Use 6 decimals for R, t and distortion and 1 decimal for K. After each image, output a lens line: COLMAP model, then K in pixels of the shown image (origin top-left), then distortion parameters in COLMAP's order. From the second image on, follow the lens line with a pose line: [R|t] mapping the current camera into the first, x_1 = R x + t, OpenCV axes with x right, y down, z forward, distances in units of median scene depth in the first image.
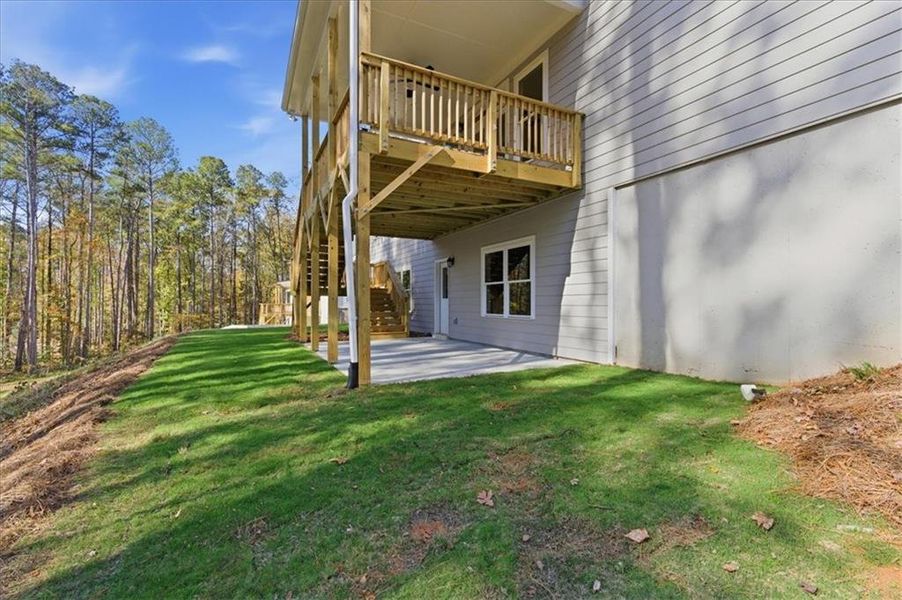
lens RADIAL K [[411.6, 0, 442.4], [0, 411.6, 300.8], [0, 0, 1]] dist [0.001266, 0.000386]
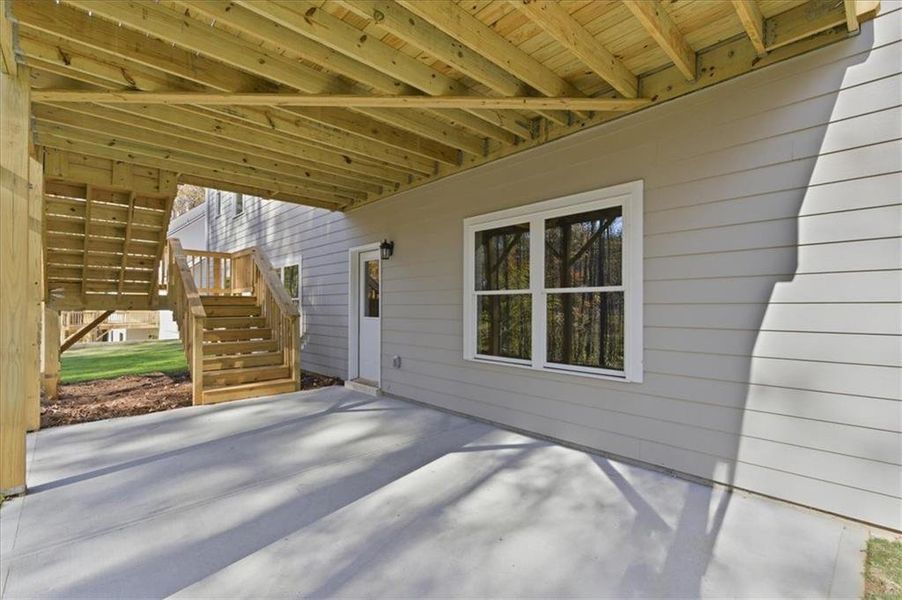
lens RADIAL K [[411.6, 0, 442.4], [0, 411.6, 300.8], [0, 0, 1]] dist [0.001266, 0.000386]
pose [[0.957993, 0.004546, 0.286756, -0.067430], [-0.002040, 0.999957, -0.009038, -0.025503], [-0.286785, 0.008074, 0.957961, 0.506867]]
